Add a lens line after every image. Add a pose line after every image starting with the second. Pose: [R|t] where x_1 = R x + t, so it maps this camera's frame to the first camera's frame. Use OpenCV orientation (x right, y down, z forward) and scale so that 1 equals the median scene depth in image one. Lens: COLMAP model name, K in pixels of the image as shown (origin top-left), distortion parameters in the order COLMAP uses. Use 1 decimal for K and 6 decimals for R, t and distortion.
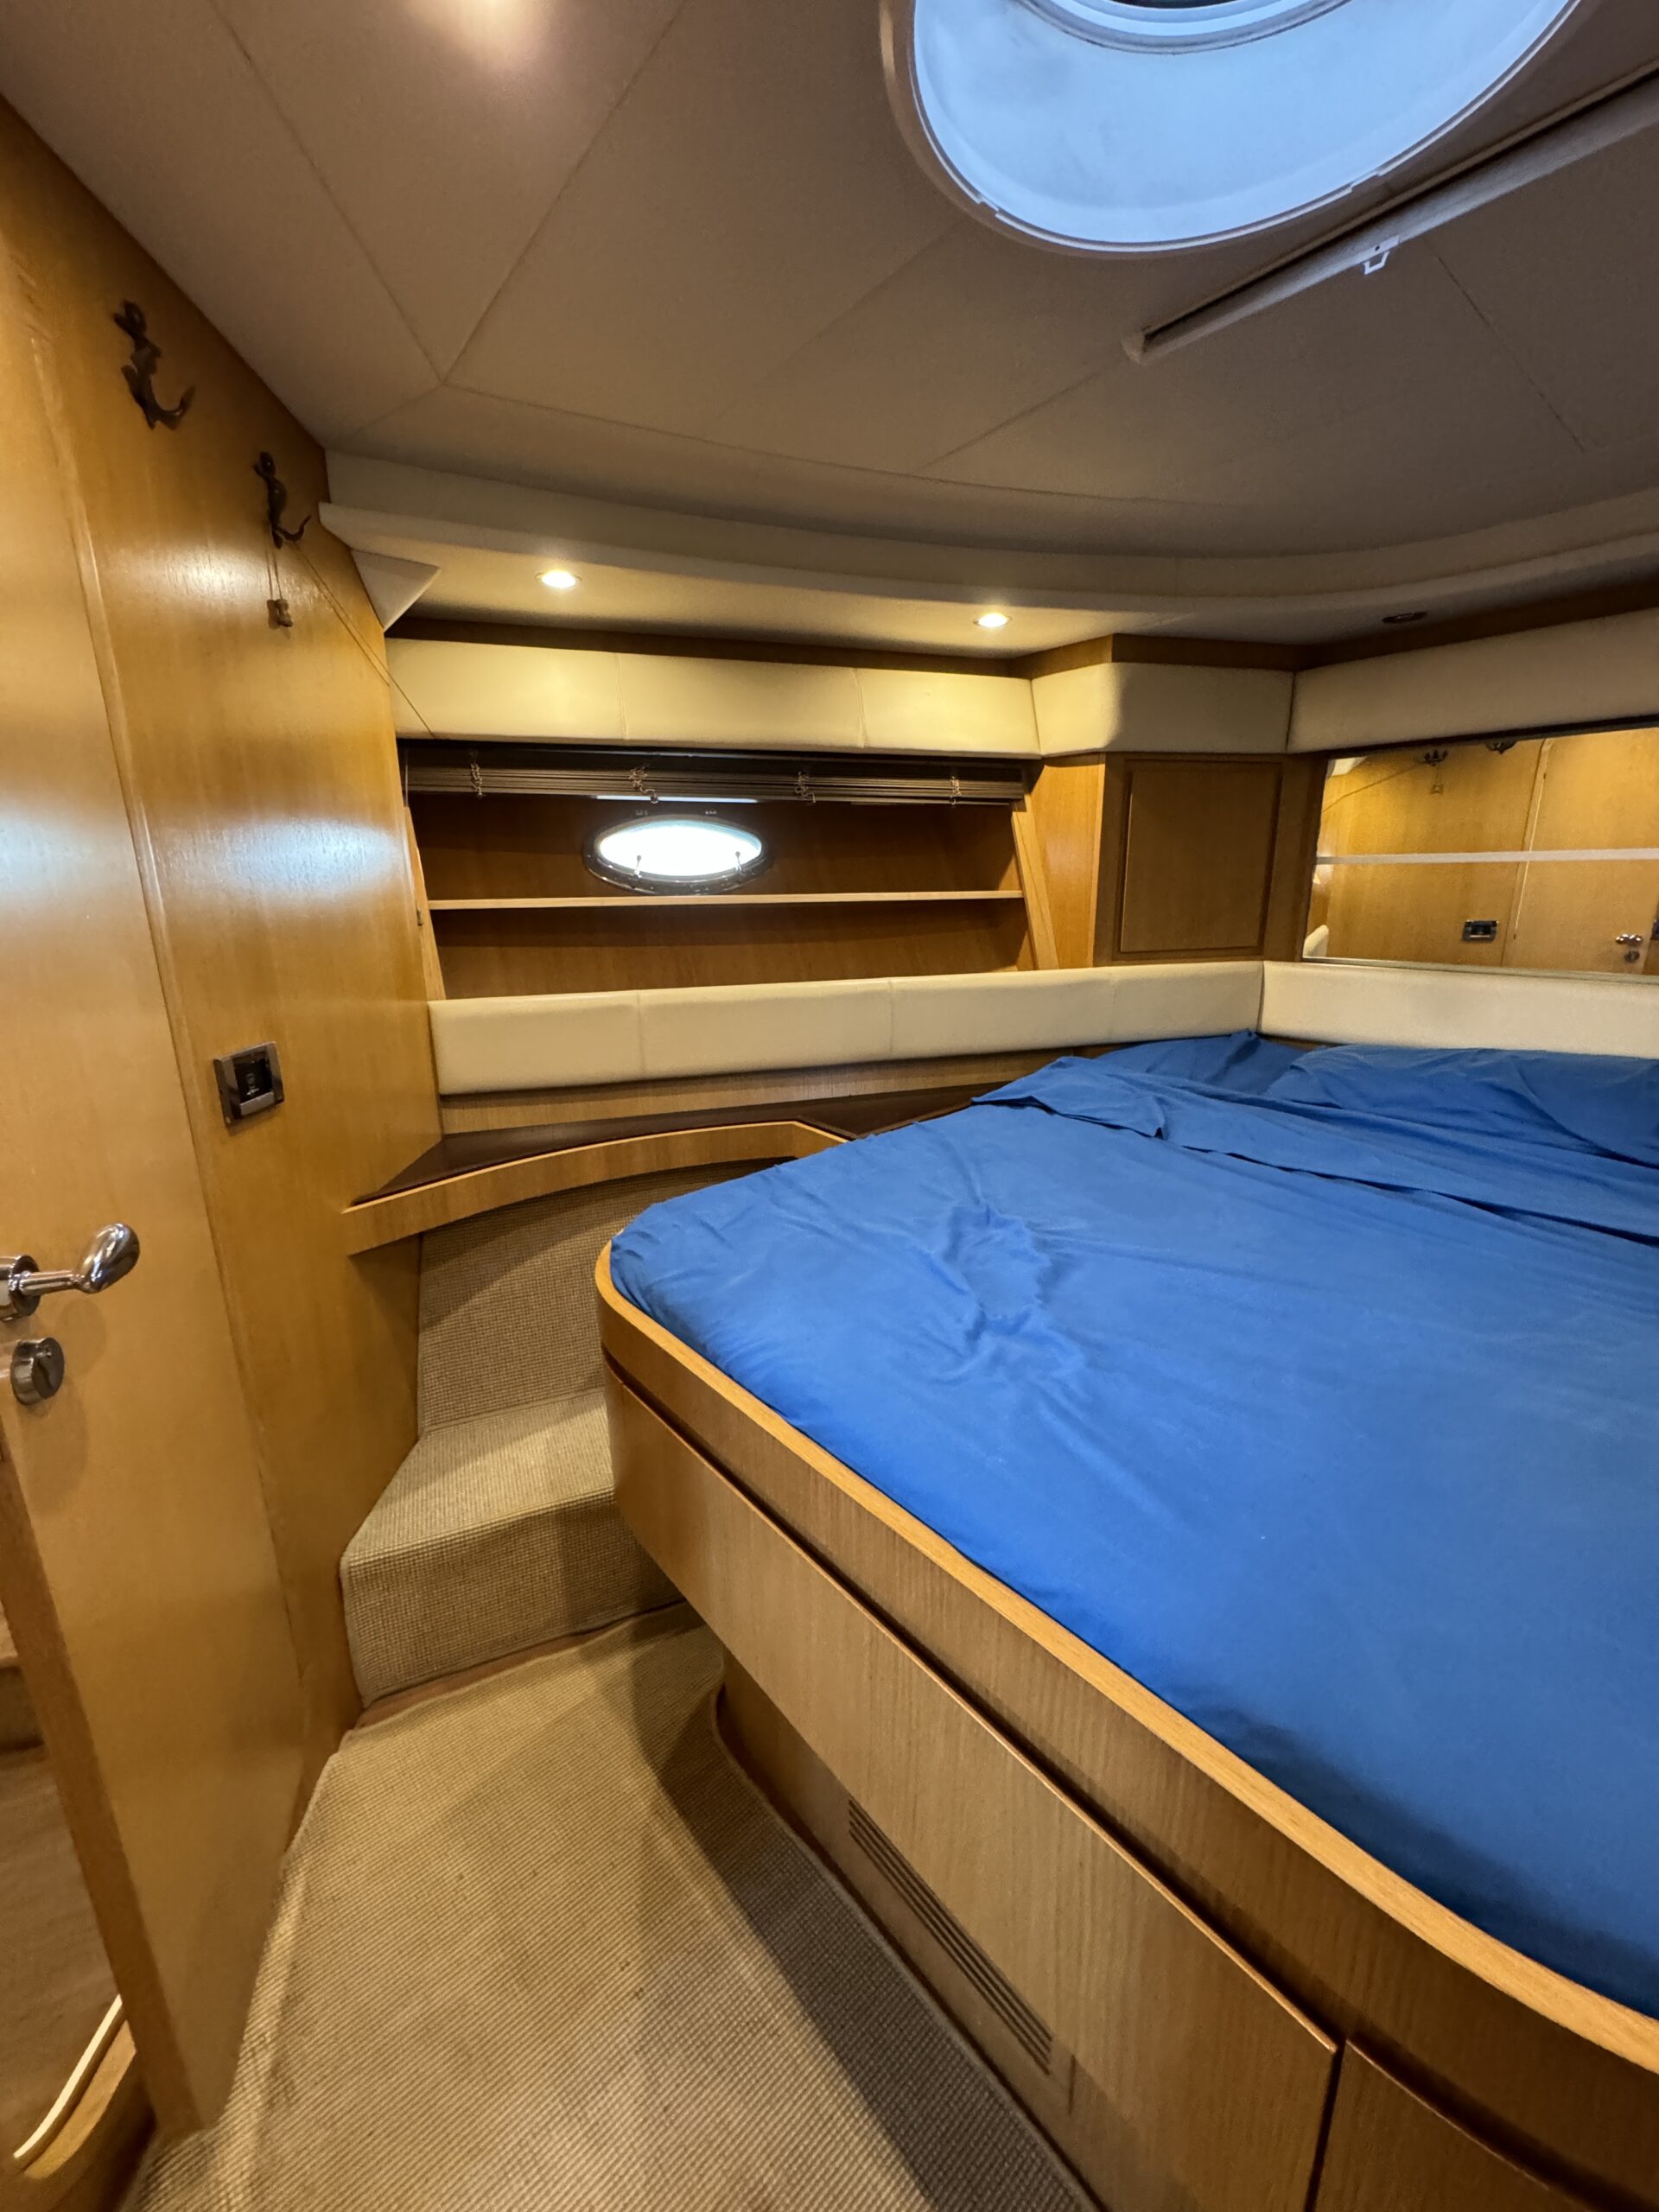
lens RADIAL K [[896.1, 0, 829.5], [0, 896.1, 1106.0], [0, 0, 1]] dist [-0.001983, -0.000182]
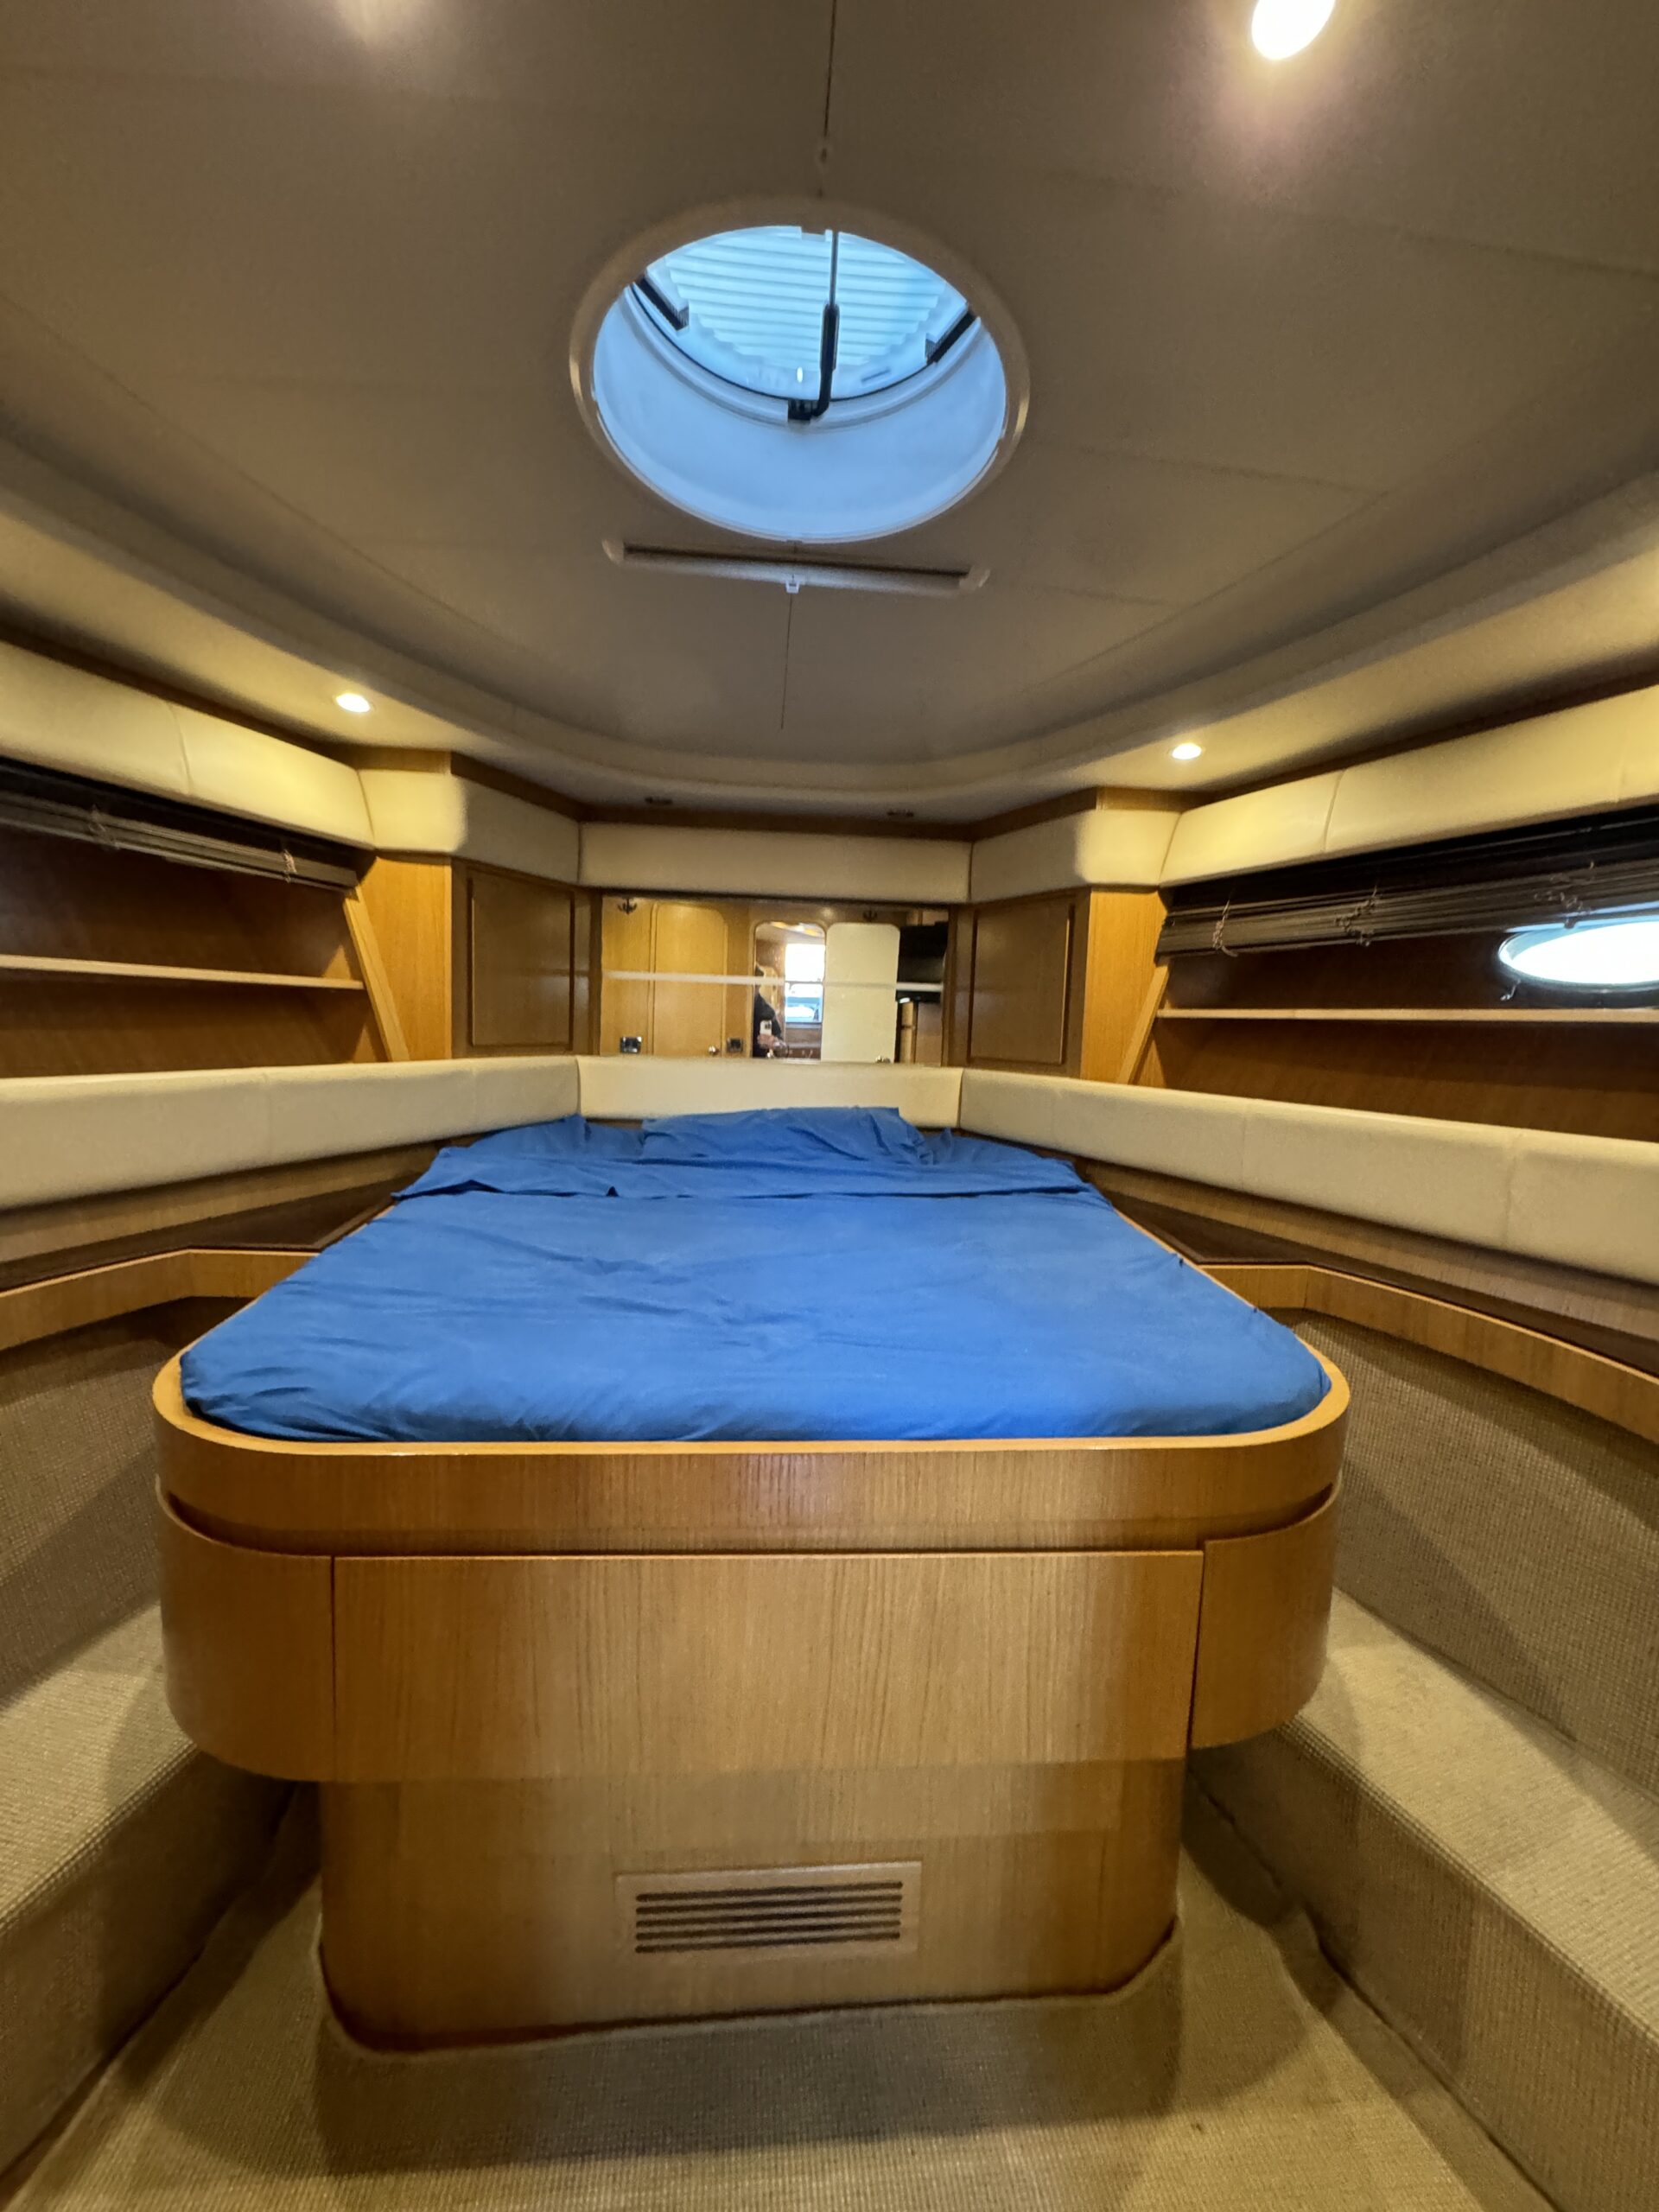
lens RADIAL K [[896.1, 0, 829.5], [0, 896.1, 1106.0], [0, 0, 1]] dist [-0.001983, -0.000182]
pose [[0.556905, -0.043354, 0.829444, -0.317434], [0.165841, 0.984332, -0.059899, 0.028891], [-0.813851, 0.170914, 0.555369, 0.102295]]
